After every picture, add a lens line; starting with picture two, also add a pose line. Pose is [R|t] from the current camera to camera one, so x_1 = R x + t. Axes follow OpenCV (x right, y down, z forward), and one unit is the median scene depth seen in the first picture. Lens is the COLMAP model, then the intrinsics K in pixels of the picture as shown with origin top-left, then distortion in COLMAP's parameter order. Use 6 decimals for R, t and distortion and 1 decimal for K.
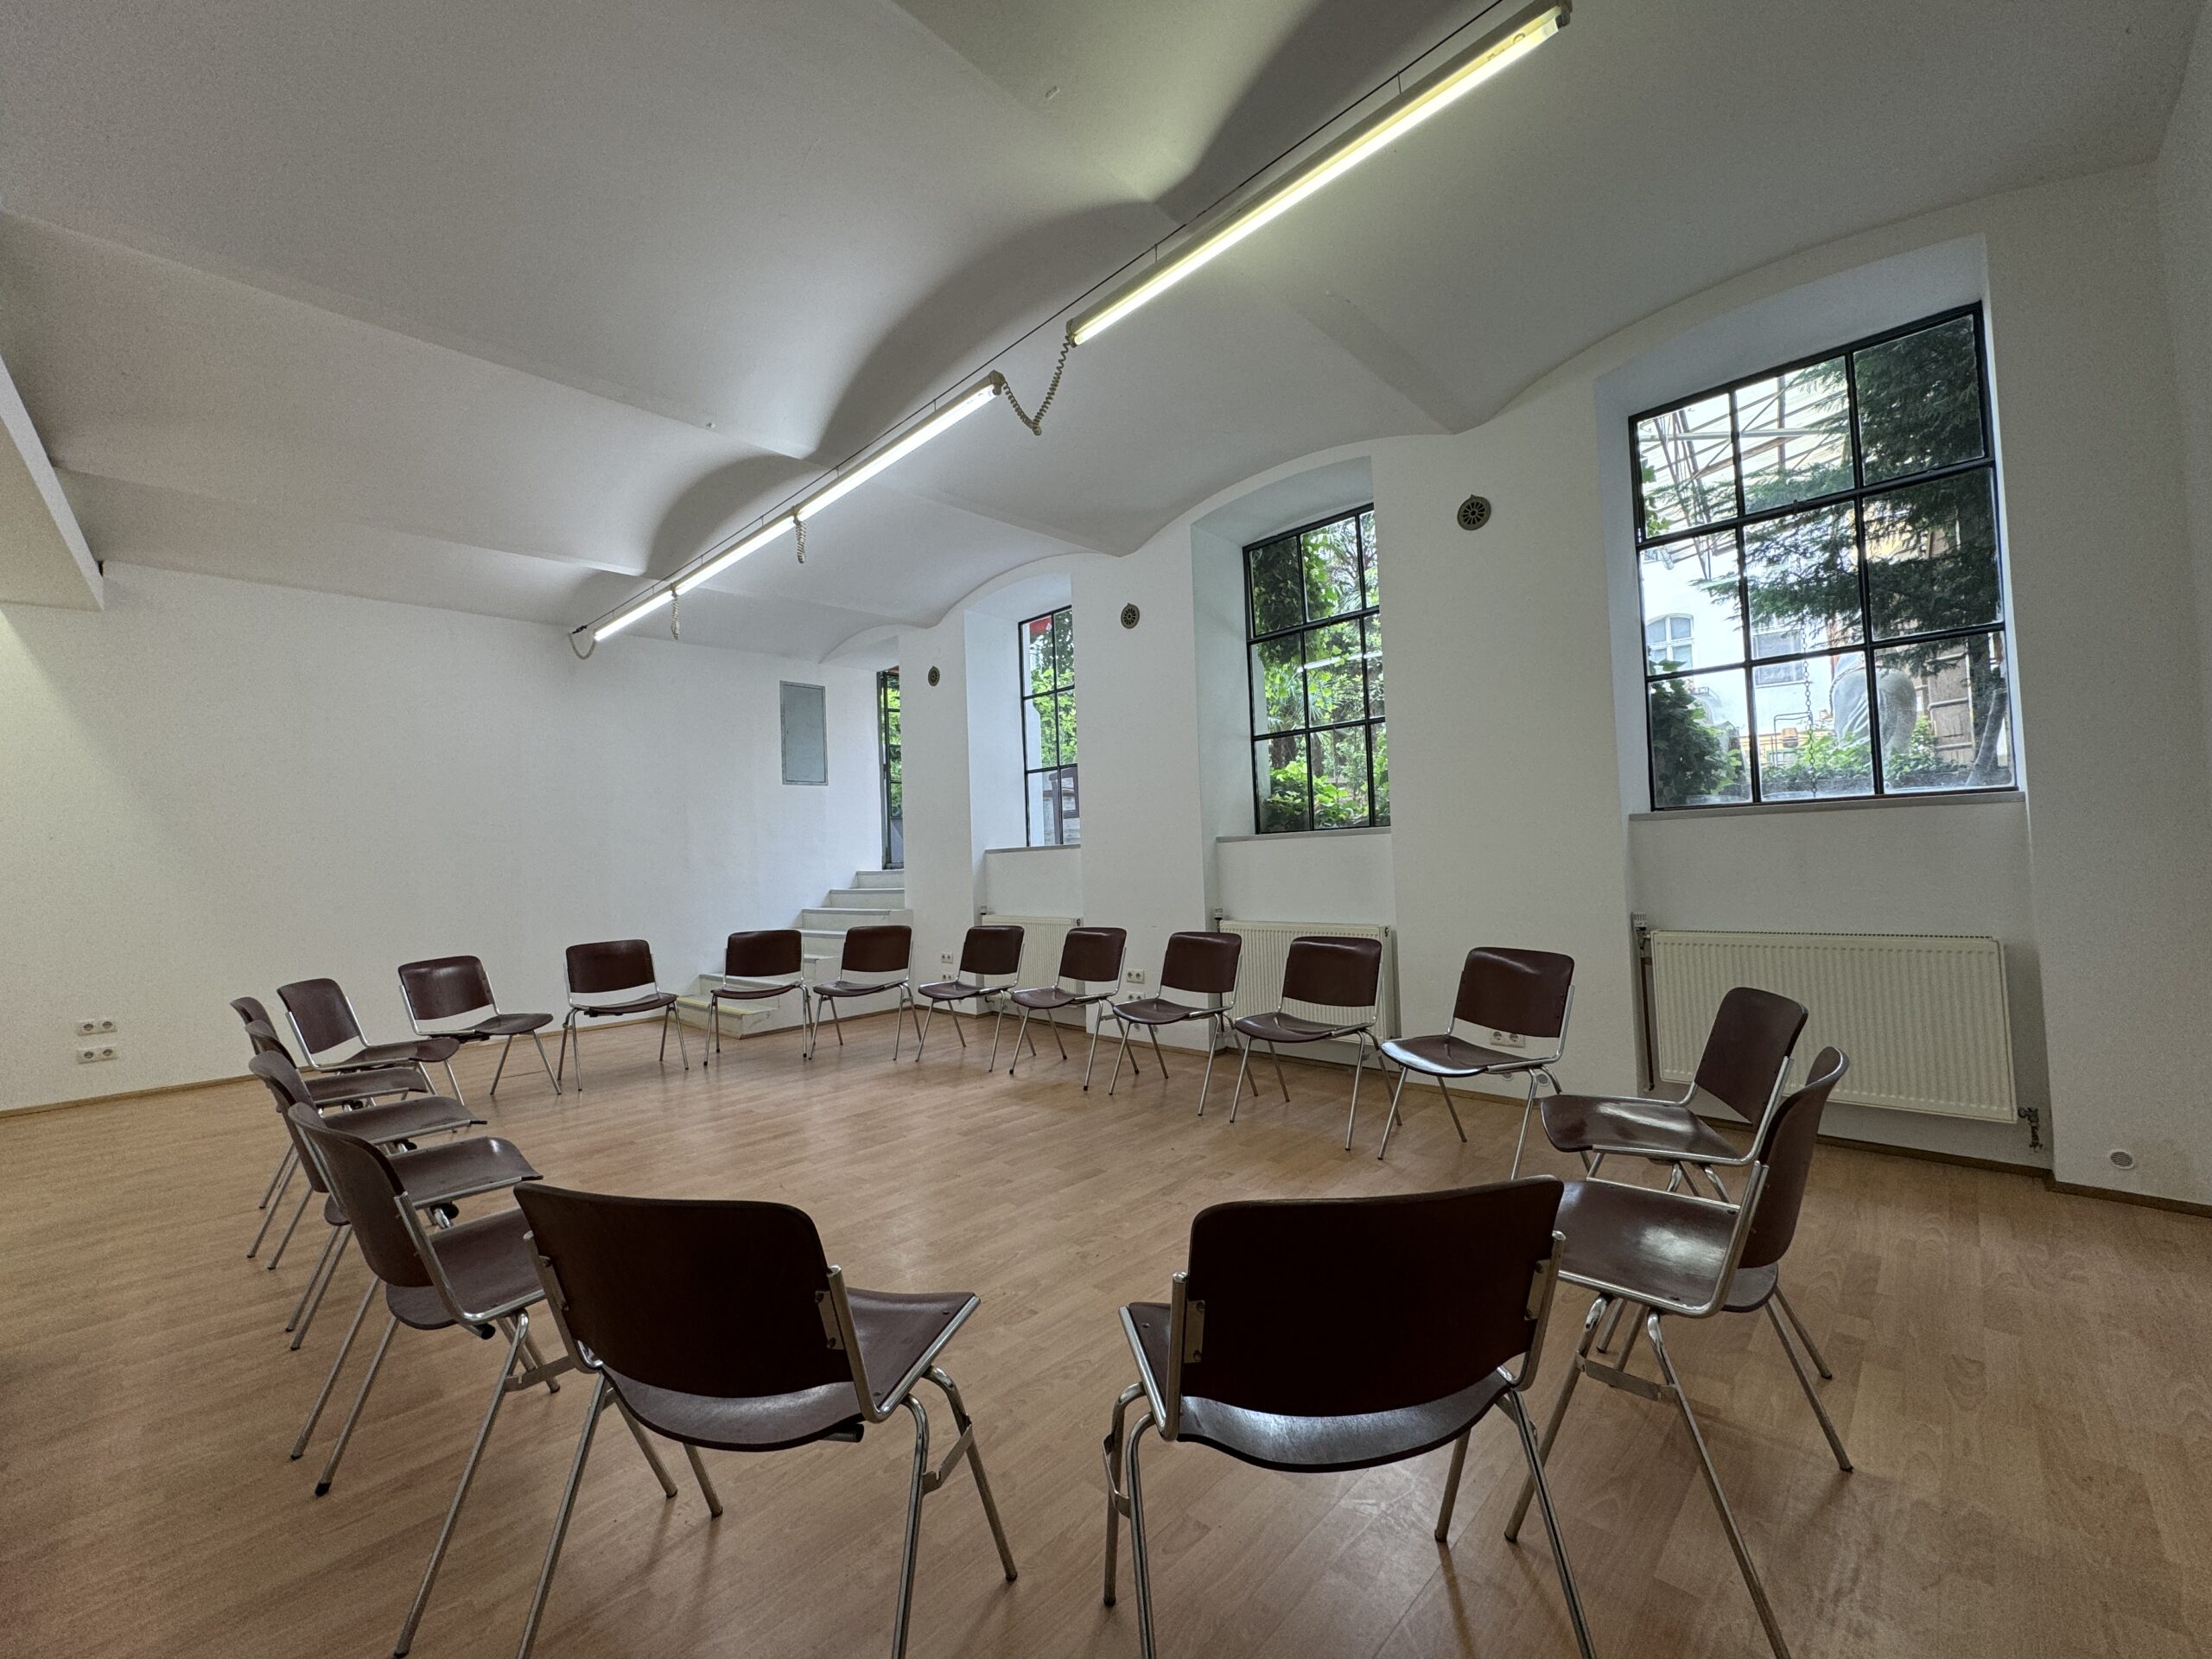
lens RADIAL K [[876.7, 0, 1101.8], [0, 876.7, 830.0], [0, 0, 1]] dist [-0.002310, 0.000637]
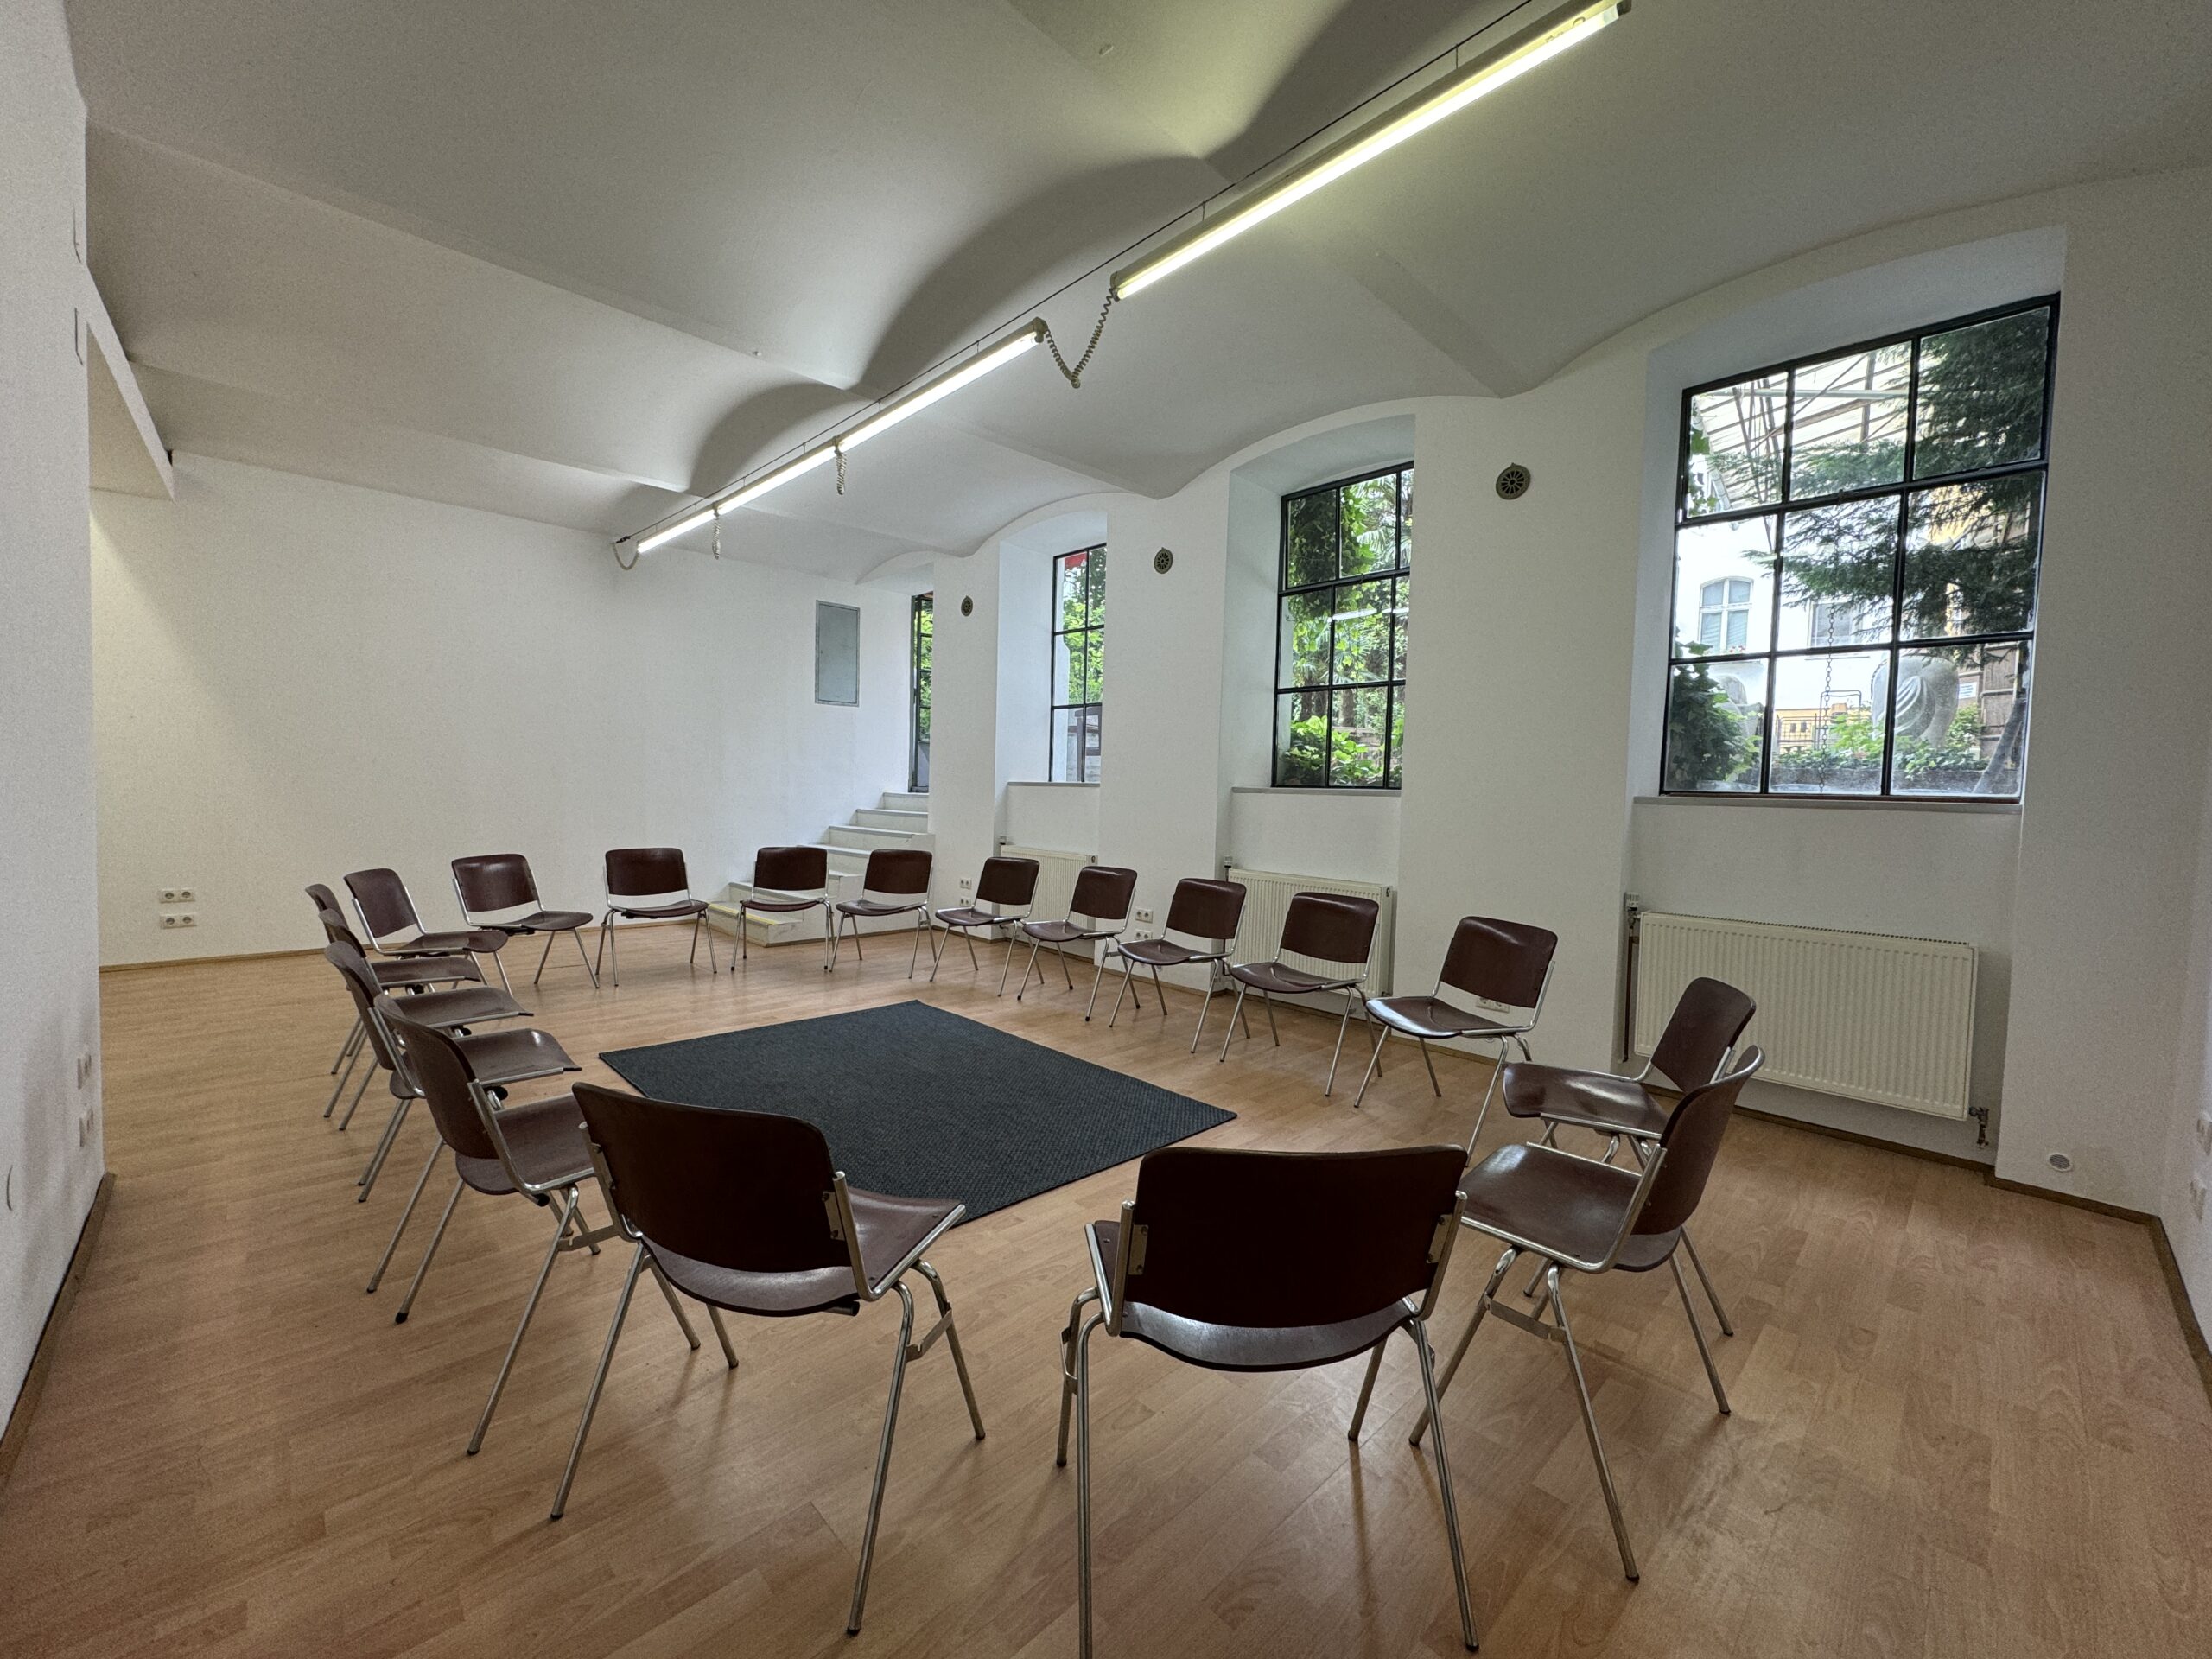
lens RADIAL K [[876.7, 0, 1101.1], [0, 876.7, 829.0], [0, 0, 1]] dist [-0.002310, 0.000637]
pose [[0.997394, 0.066494, -0.027992, 0.010226], [-0.064009, 0.994587, 0.081853, -0.017071], [0.033284, -0.079848, 0.996251, -0.026901]]
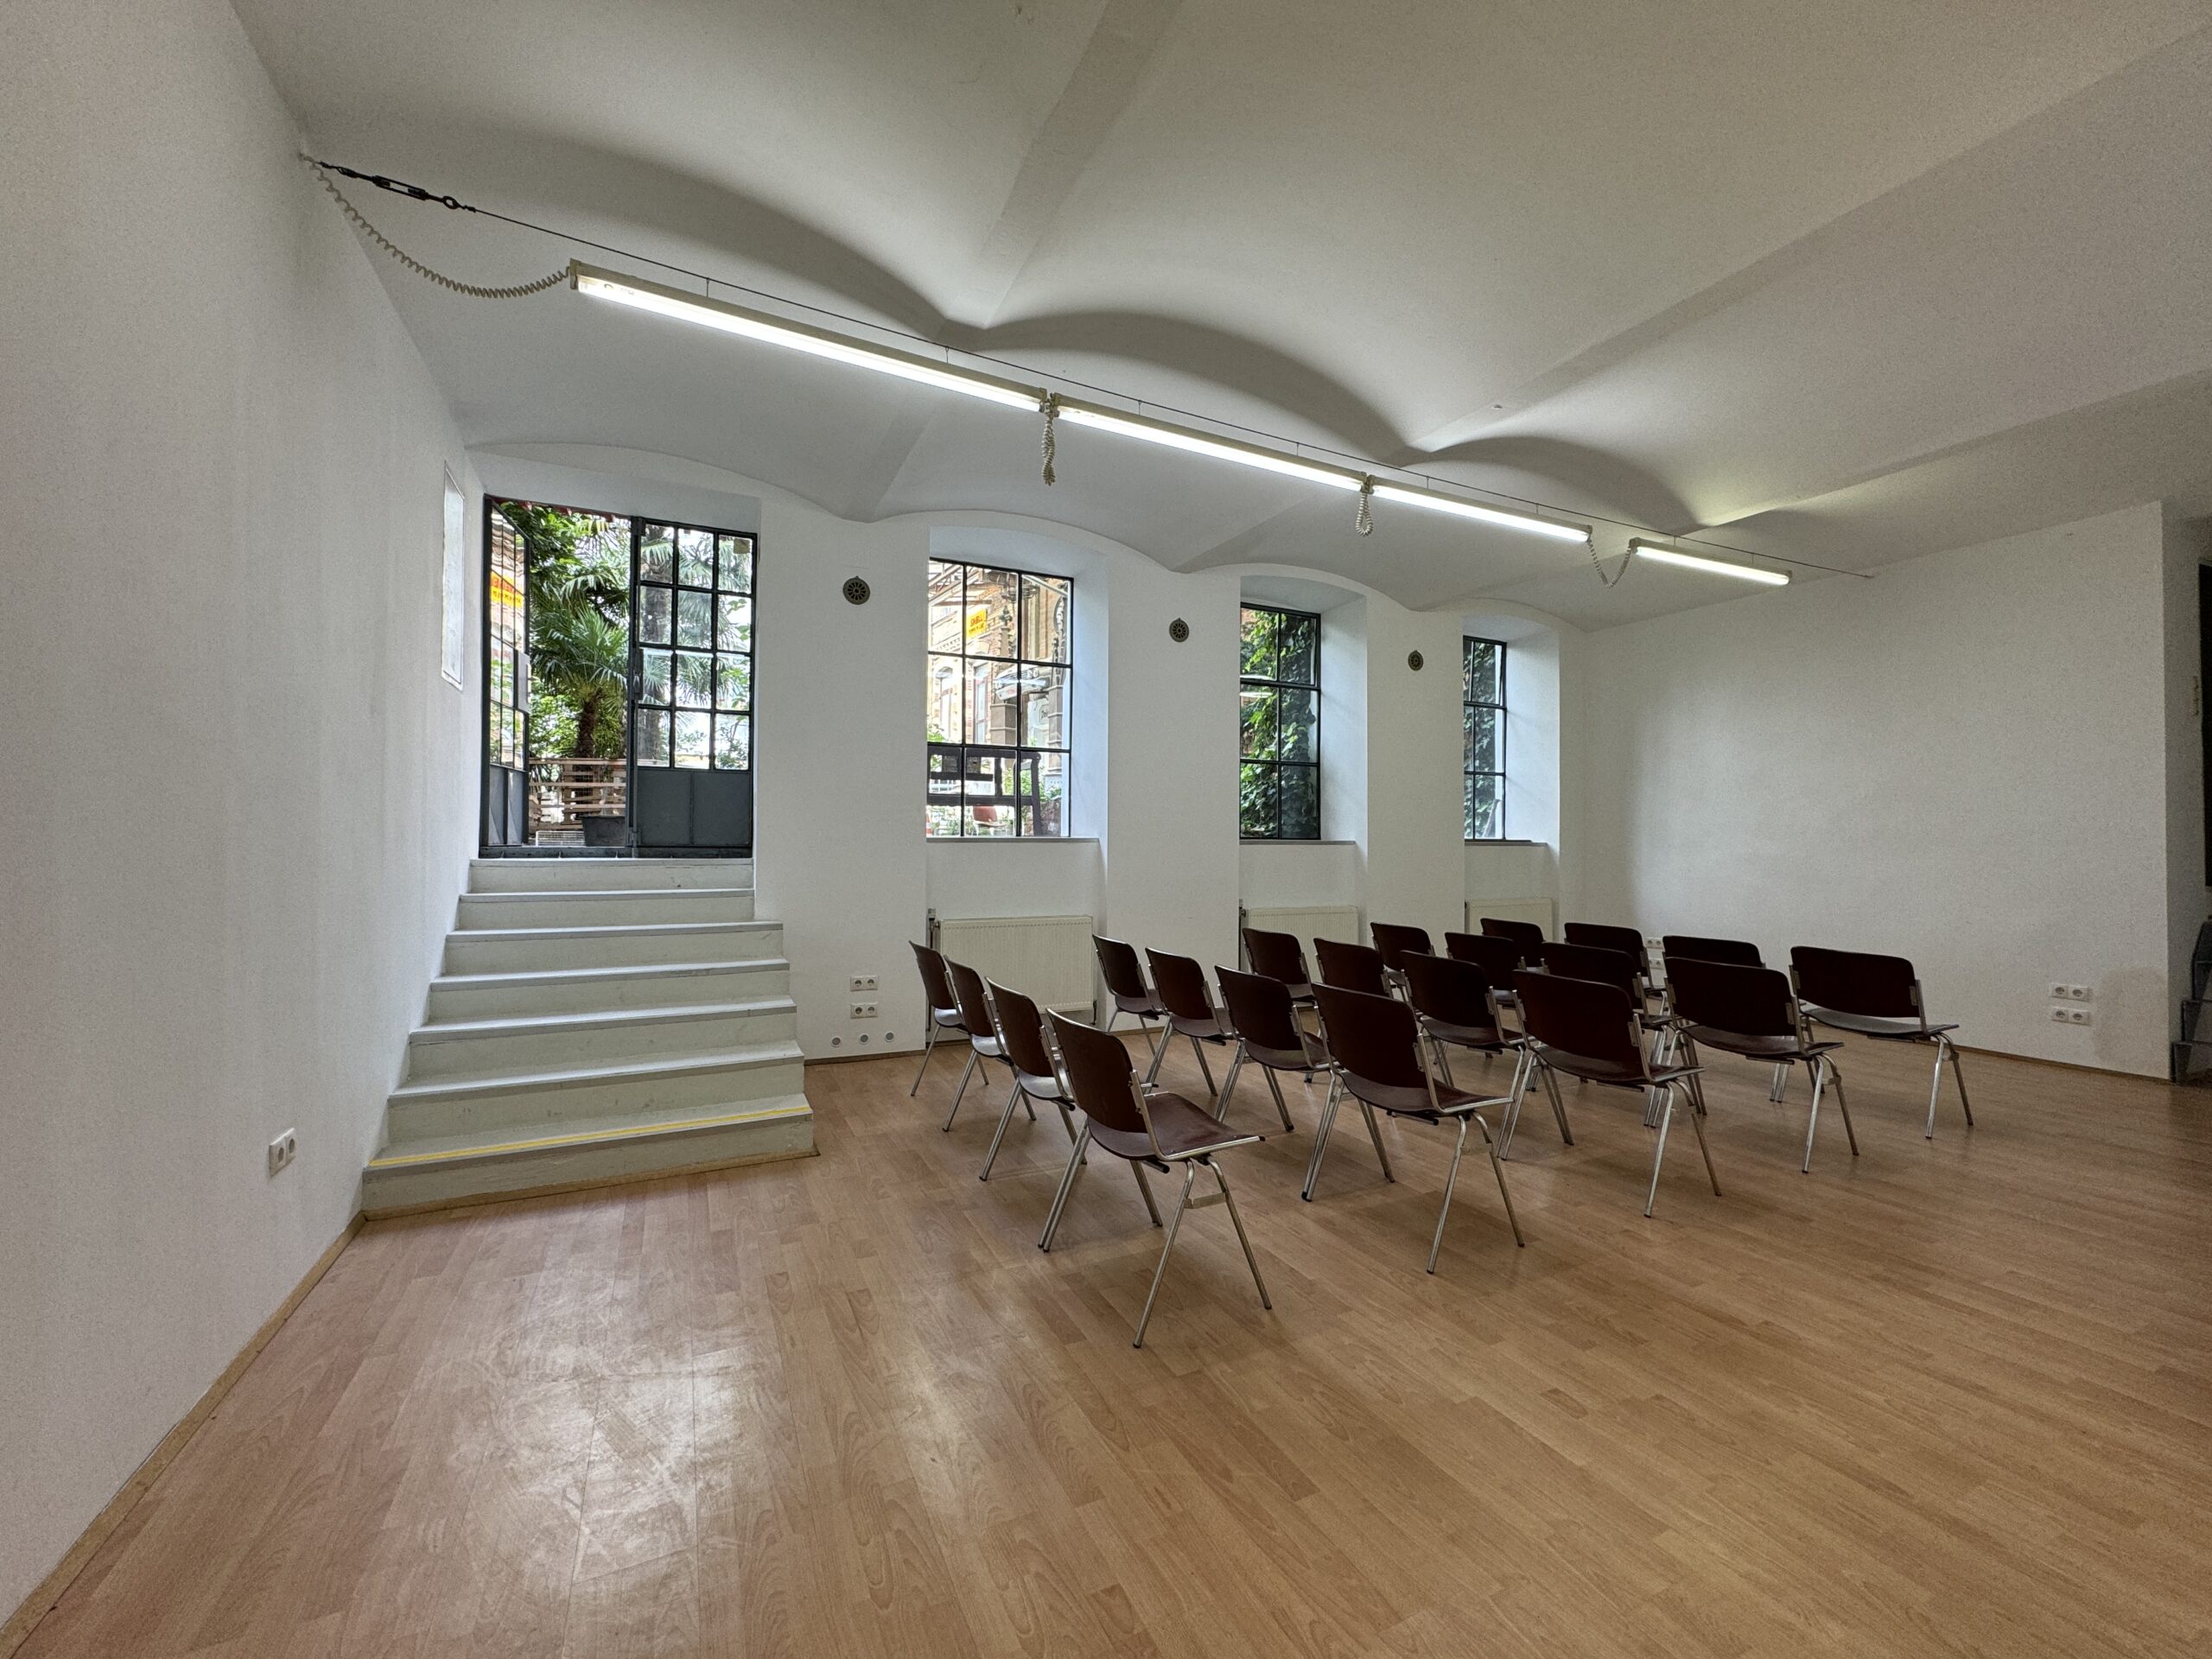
lens RADIAL K [[876.7, 0, 1106.3], [0, 876.7, 829.3], [0, 0, 1]] dist [-0.002310, 0.000637]
pose [[0.339619, 0.054911, 0.938959, -1.047277], [-0.054640, 0.997760, -0.038587, 0.047352], [-0.938975, -0.038199, 0.341859, 0.747975]]
